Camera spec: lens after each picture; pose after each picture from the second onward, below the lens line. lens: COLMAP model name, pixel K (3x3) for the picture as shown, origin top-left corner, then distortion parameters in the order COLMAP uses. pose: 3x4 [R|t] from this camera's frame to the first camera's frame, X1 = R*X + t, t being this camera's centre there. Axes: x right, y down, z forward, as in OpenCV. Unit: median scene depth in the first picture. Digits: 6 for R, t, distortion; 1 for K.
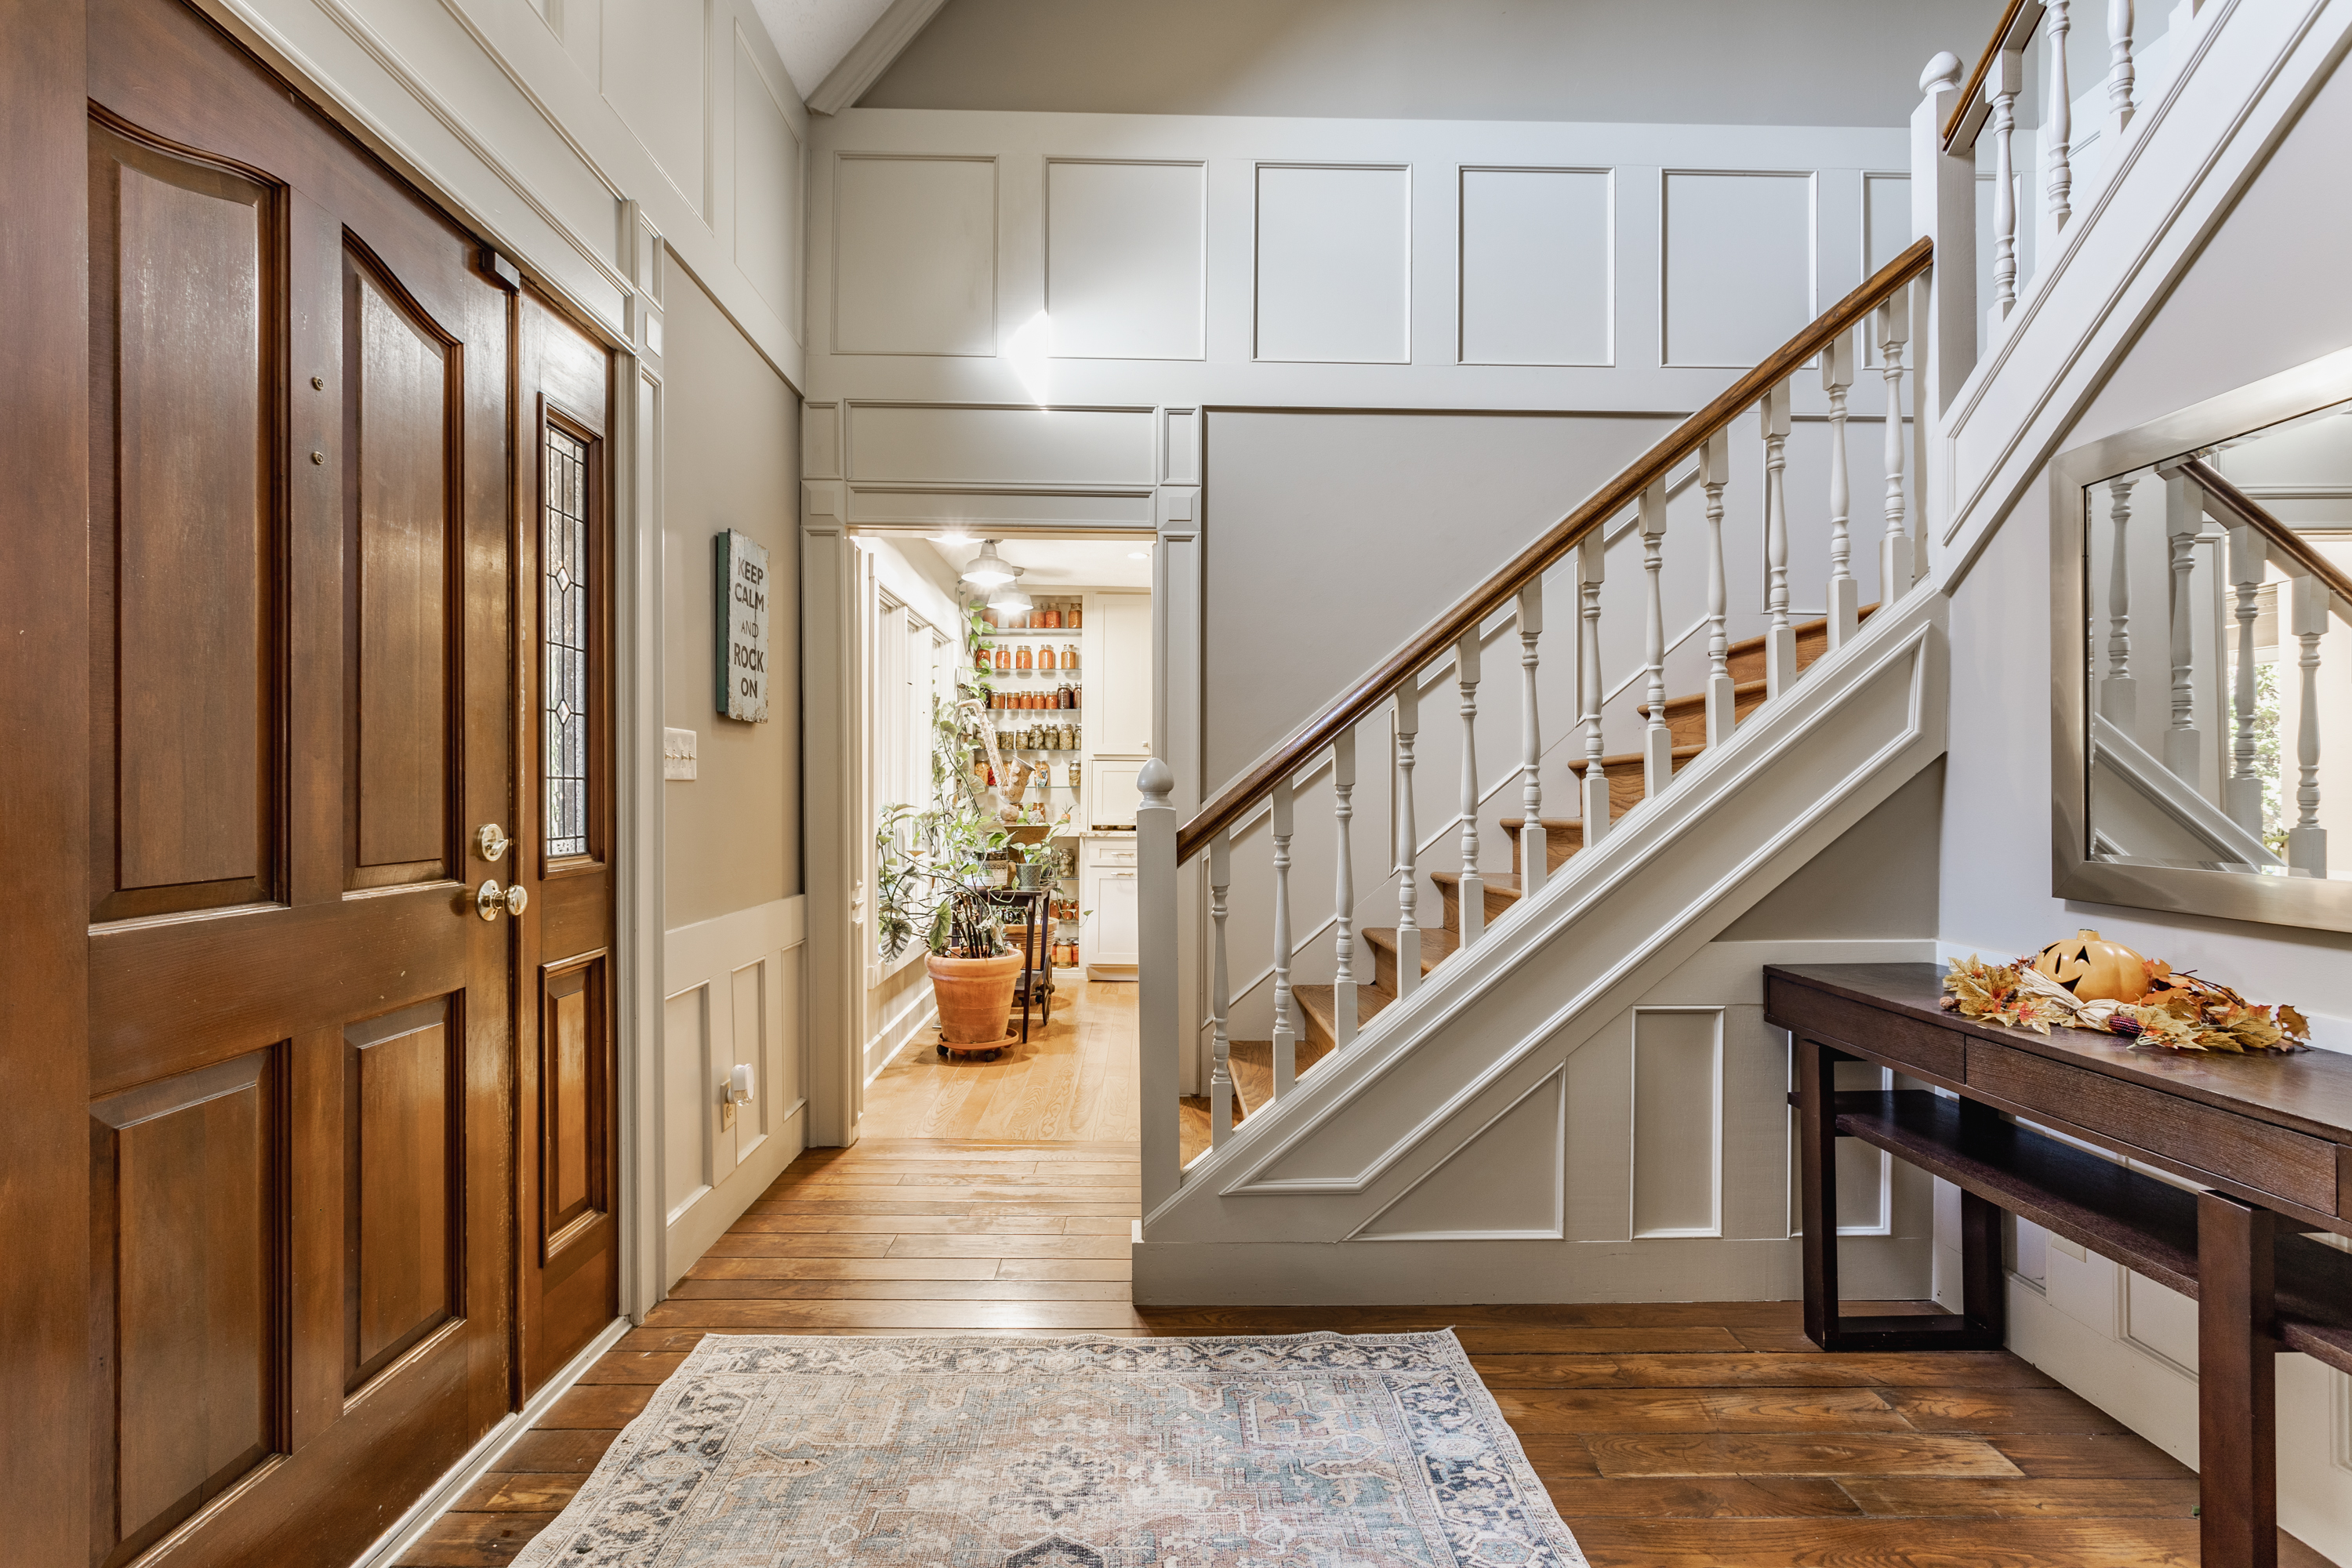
lens RADIAL K [[1100.6, 0, 1176.0], [0, 1100.6, 784.0], [0, 0, 1]] dist [0.000966, 0.000576]
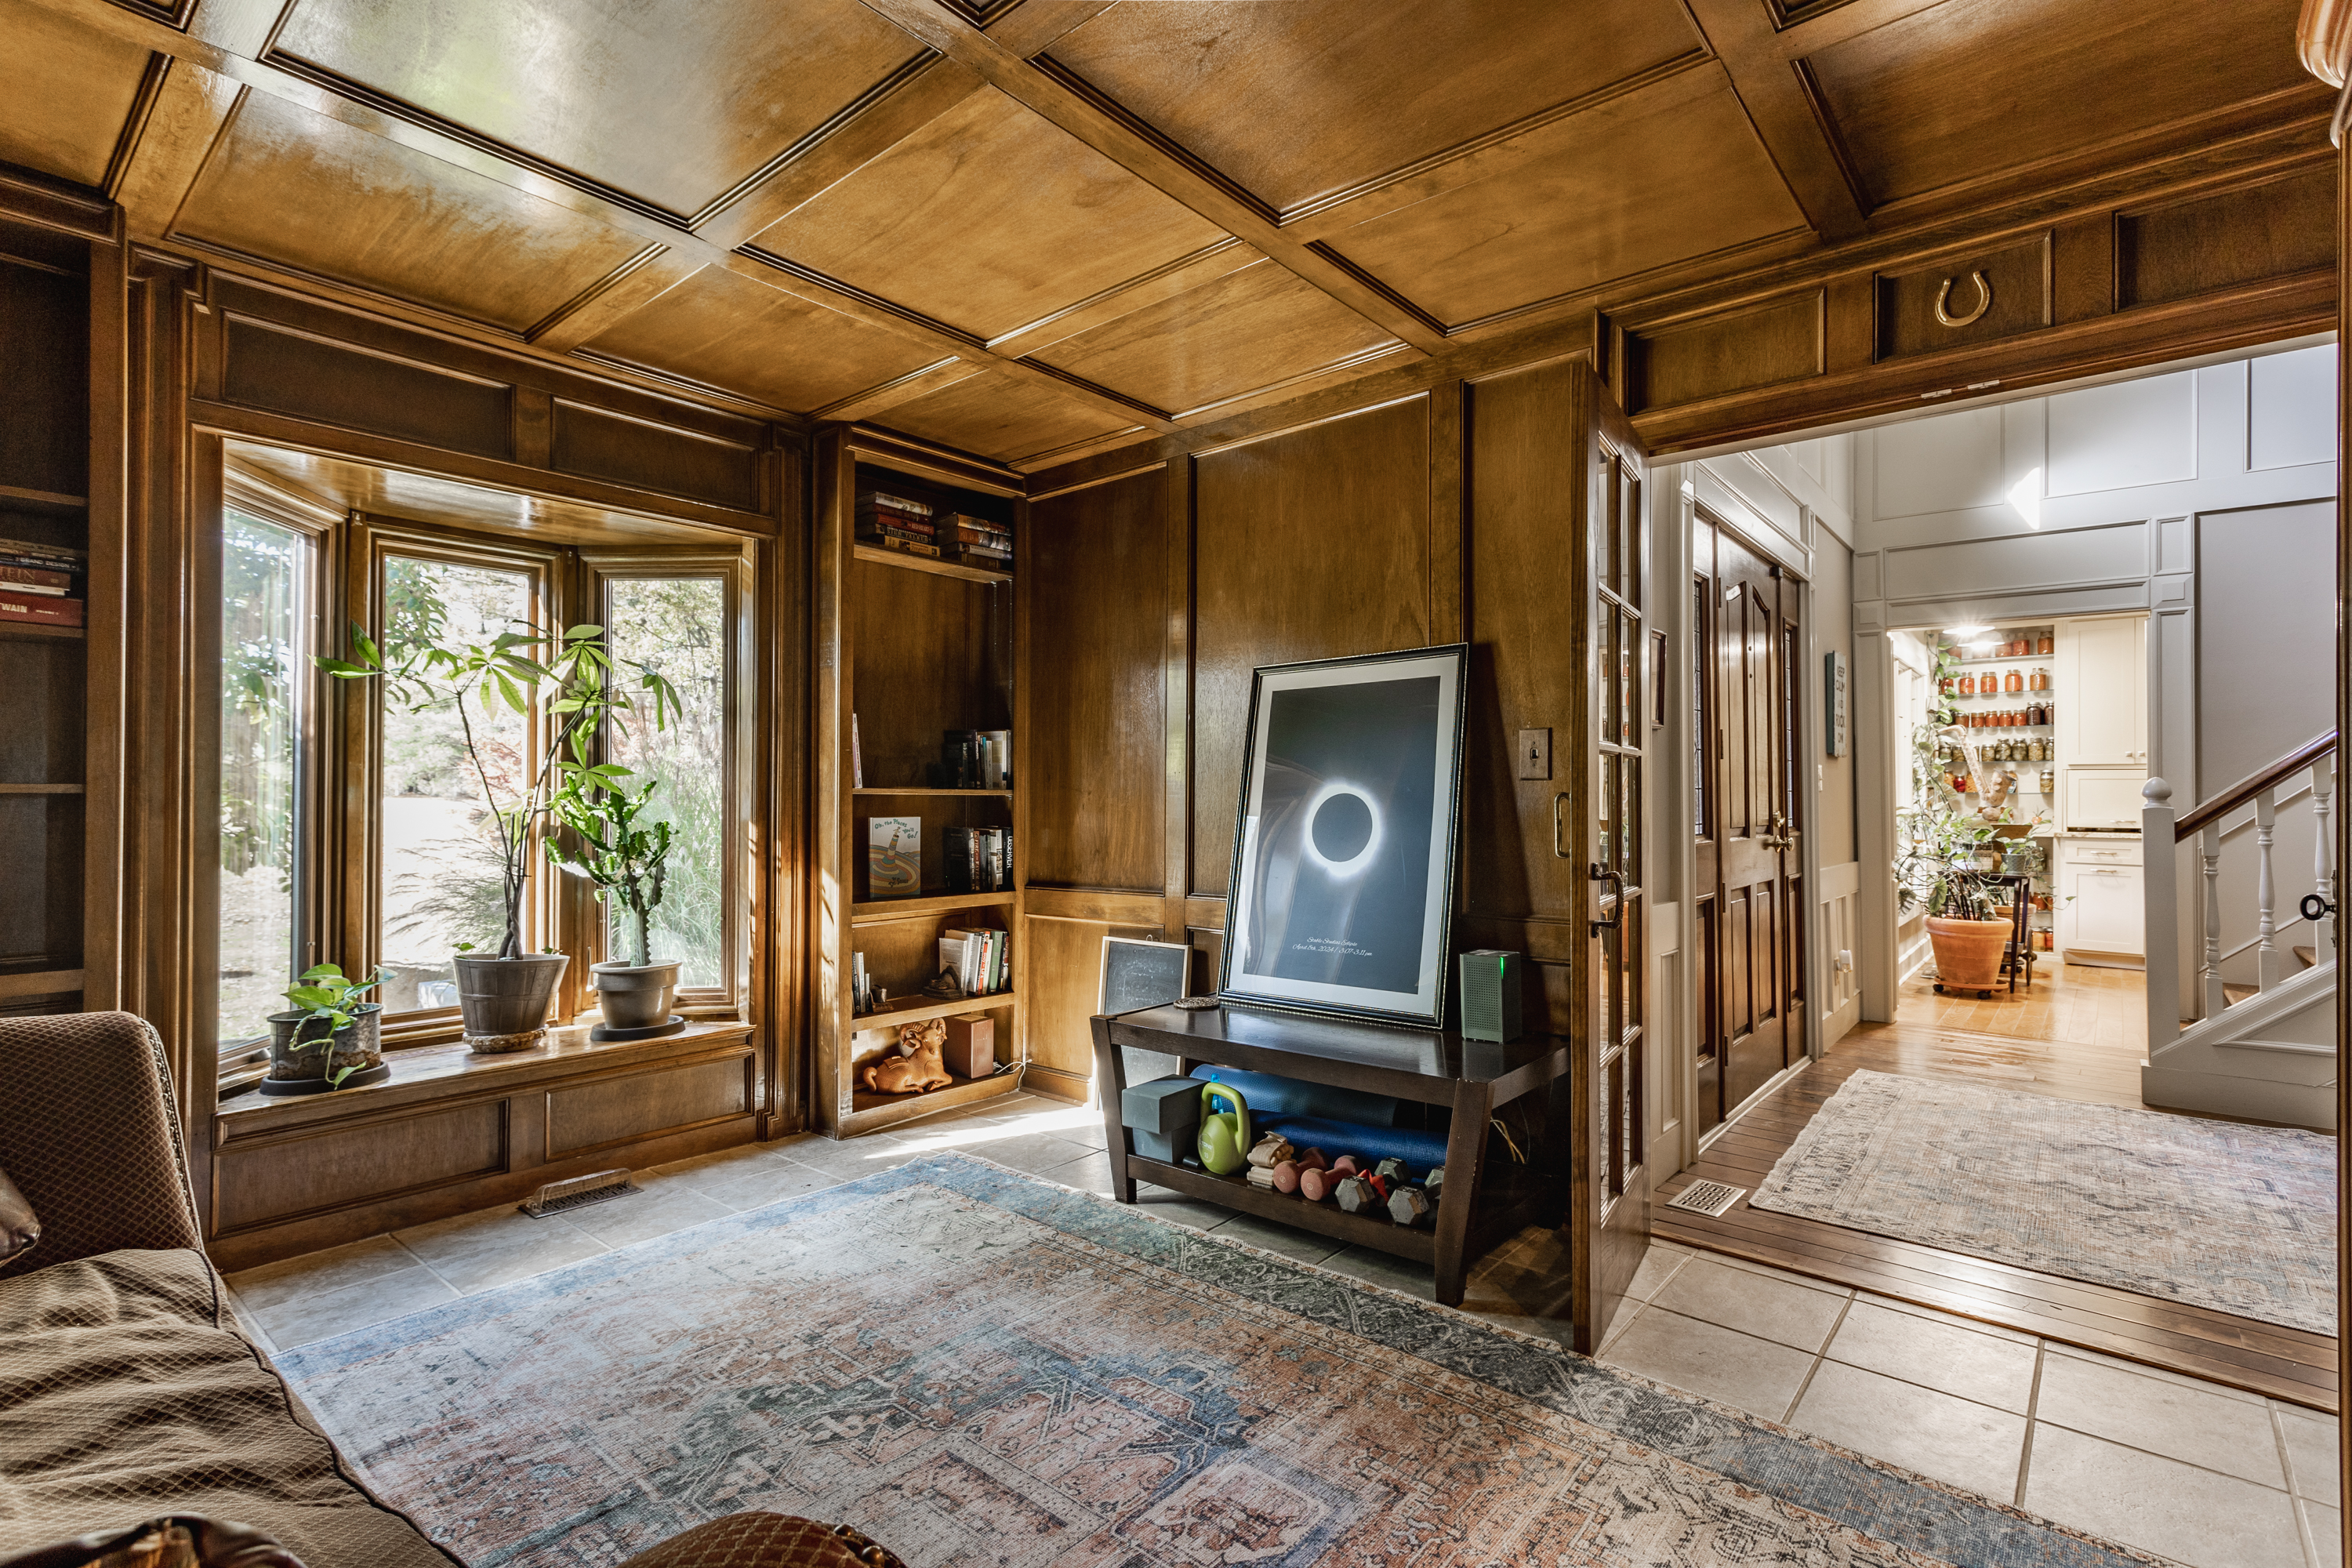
lens RADIAL K [[1100.6, 0, 1176.0], [0, 1100.6, 784.0], [0, 0, 1]] dist [0.000966, 0.000576]
pose [[0.746800, -0.007492, -0.665007, -0.009265], [0.004062, 0.999969, -0.006703, -0.004107], [0.665036, 0.002305, 0.746807, -0.612271]]
